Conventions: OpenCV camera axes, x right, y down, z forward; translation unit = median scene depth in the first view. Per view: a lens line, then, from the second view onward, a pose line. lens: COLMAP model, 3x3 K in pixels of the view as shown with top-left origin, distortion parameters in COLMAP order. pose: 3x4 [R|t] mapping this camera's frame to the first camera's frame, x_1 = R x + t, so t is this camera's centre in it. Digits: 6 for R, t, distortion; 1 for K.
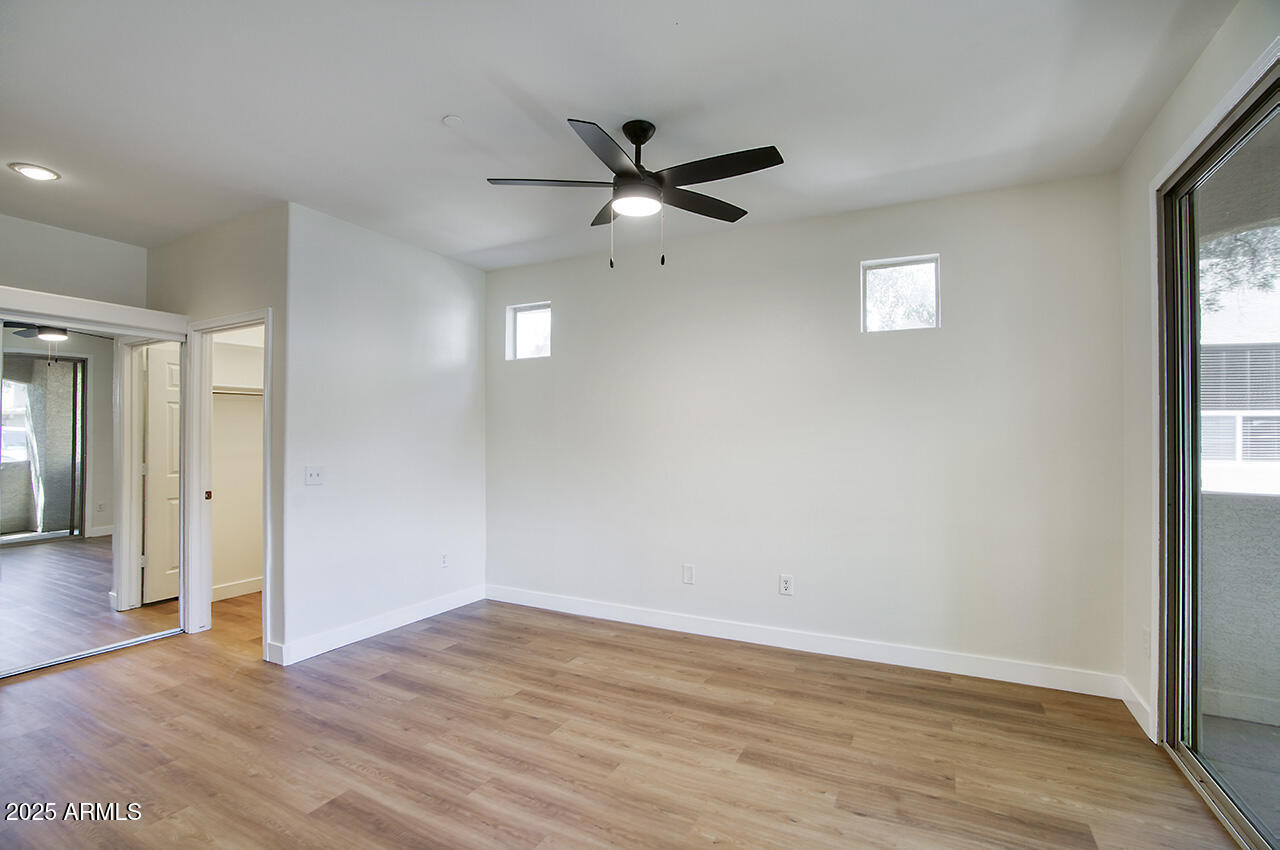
lens RADIAL K [[610.9, 0, 646.2], [0, 610.9, 428.7], [0, 0, 1]] dist [-0.037264, 0.003735]
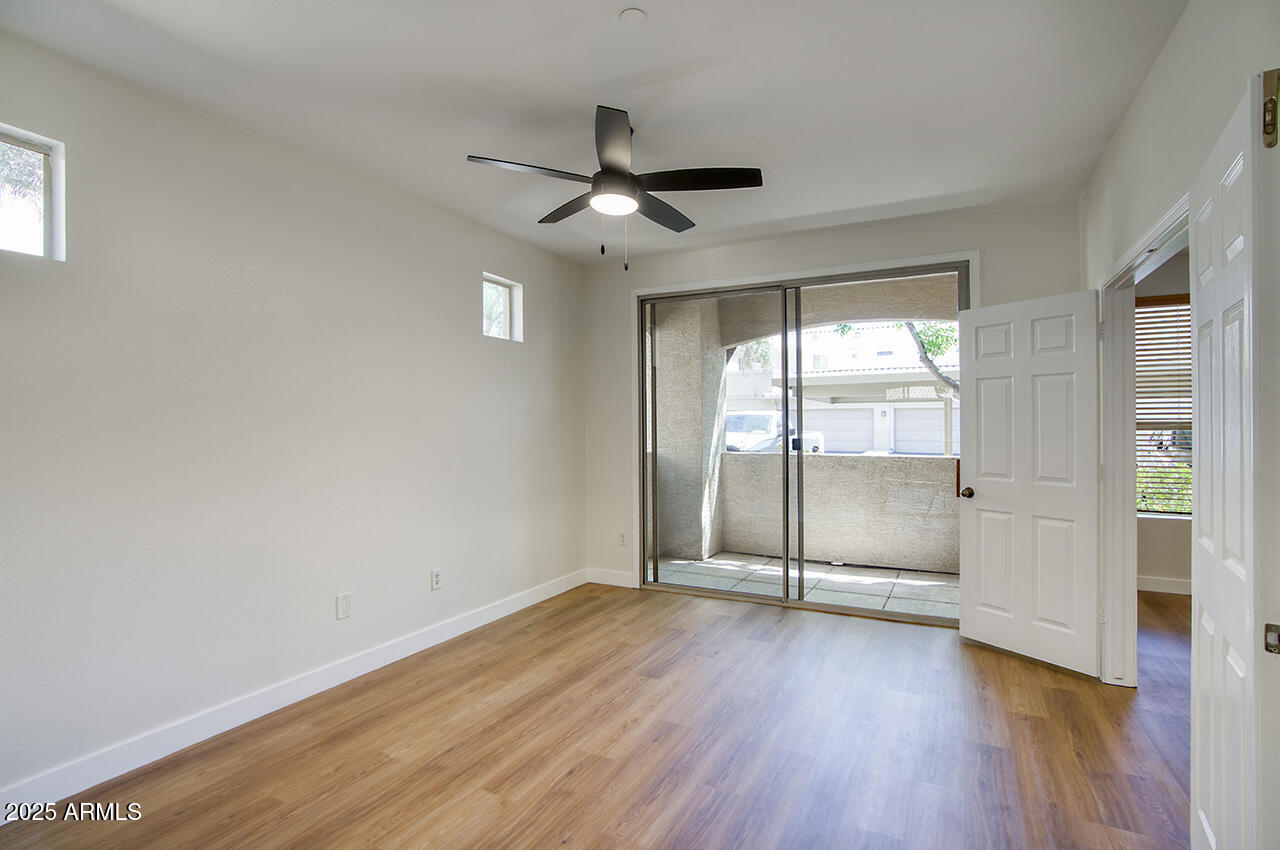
lens RADIAL K [[606.5, 0, 635.9], [0, 606.5, 425.4], [0, 0, 1]] dist [-0.024880, 0.000188]
pose [[0.002664, 0.007457, 0.999969, -0.895829], [-0.015545, 0.999852, -0.007415, 0.016779], [-0.999876, -0.015525, 0.002780, 0.829766]]
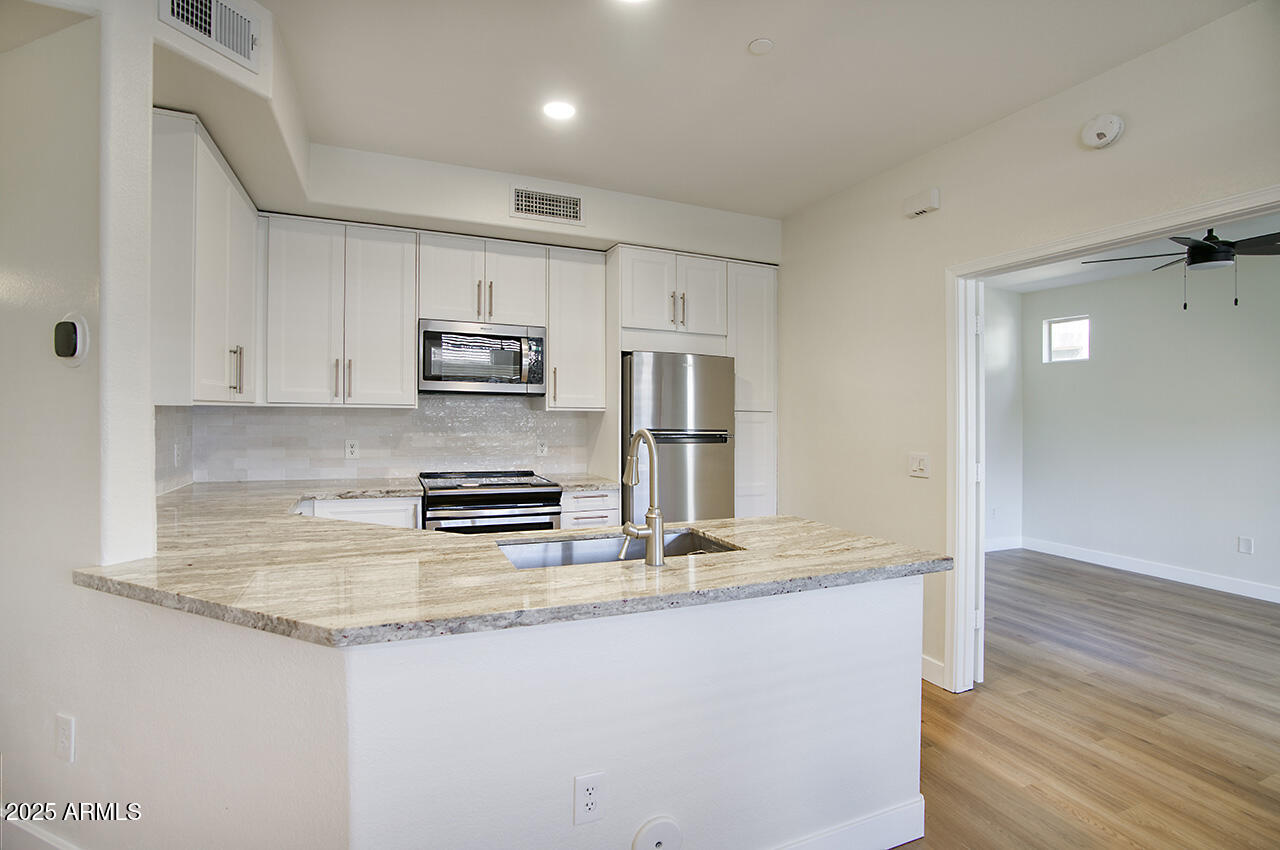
lens RADIAL K [[610.9, 0, 636.3], [0, 610.9, 416.1], [0, 0, 1]] dist [-0.037264, 0.003735]
pose [[0.774093, 0.001889, -0.633069, -0.145878], [-0.008136, 0.999943, -0.006965, 0.020647], [0.633019, 0.010542, 0.774064, -0.762644]]
